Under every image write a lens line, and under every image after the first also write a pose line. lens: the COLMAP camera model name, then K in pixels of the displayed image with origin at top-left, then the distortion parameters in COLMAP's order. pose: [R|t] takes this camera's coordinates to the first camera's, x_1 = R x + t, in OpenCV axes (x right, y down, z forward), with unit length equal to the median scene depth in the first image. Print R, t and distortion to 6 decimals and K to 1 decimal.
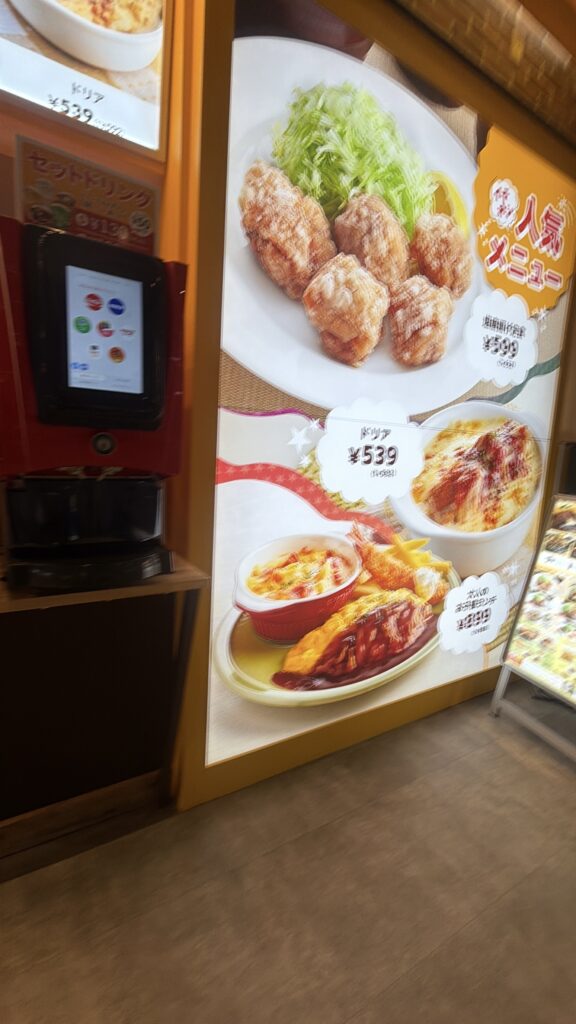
lens RADIAL K [[470.0, 0, 288.0], [0, 470.0, 512.0], [0, 0, 1]] dist [-0.001500, -0.000408]
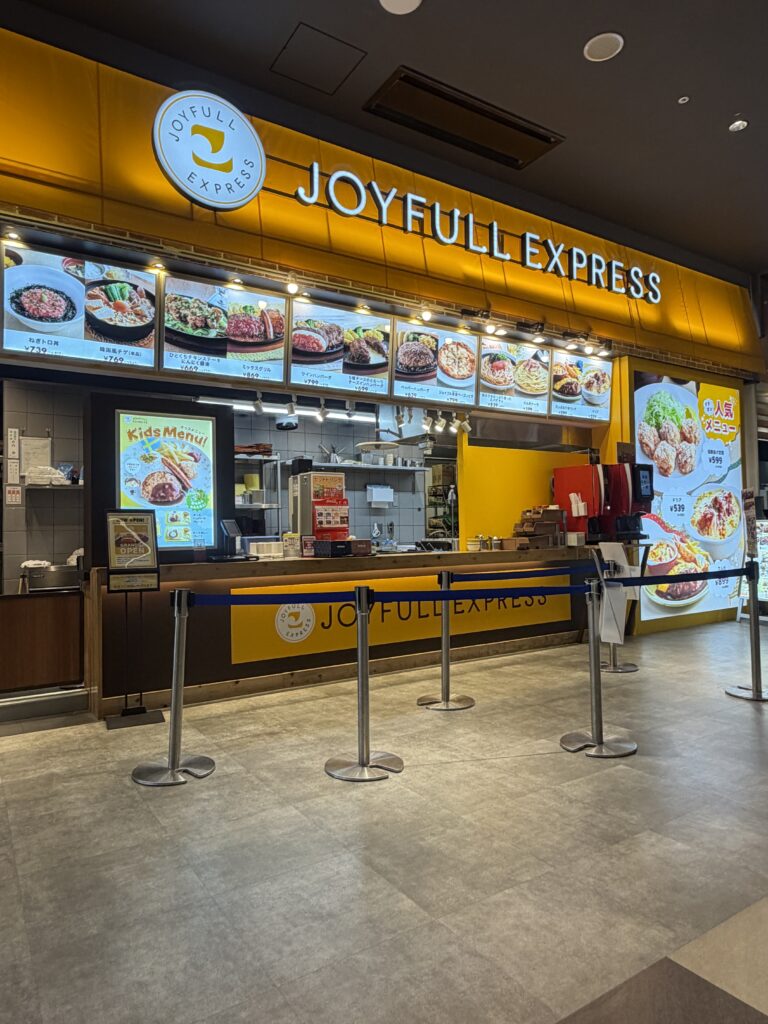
lens RADIAL K [[655.5, 0, 383.3], [0, 655.5, 508.4], [0, 0, 1]] dist [0.000408, -0.000054]
pose [[0.997020, -0.077052, 0.003730, -1.392275], [0.076560, 0.982401, -0.170376, 0.359212], [0.009463, 0.170153, 0.985372, -2.490109]]
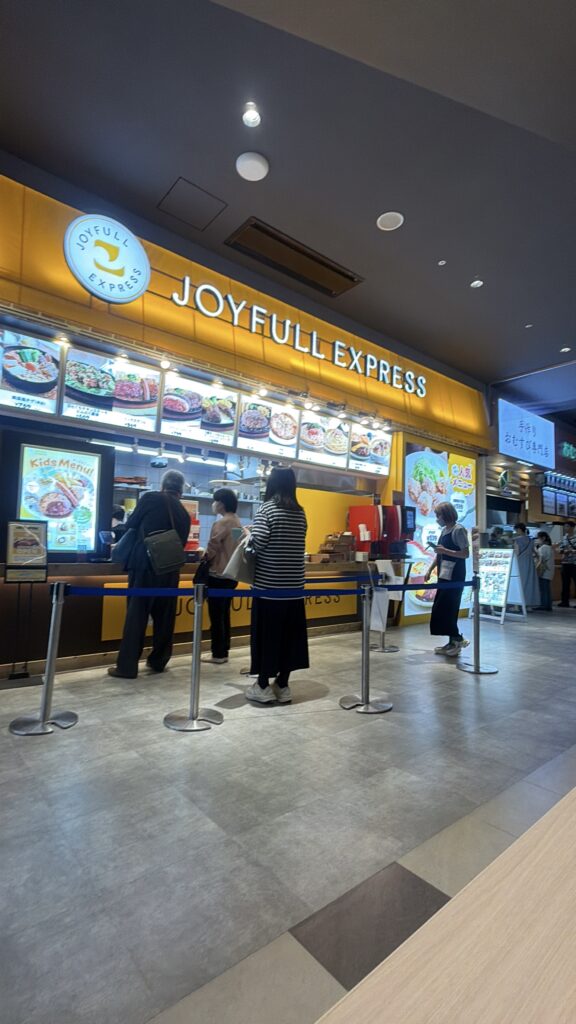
lens RADIAL K [[470.0, 0, 288.0], [0, 470.0, 512.0], [0, 0, 1]] dist [-0.001500, -0.000408]
pose [[0.992301, -0.025569, 0.121179, -1.355825], [0.049828, 0.978193, -0.201631, 0.361854], [-0.113381, 0.206117, 0.971937, -2.477080]]
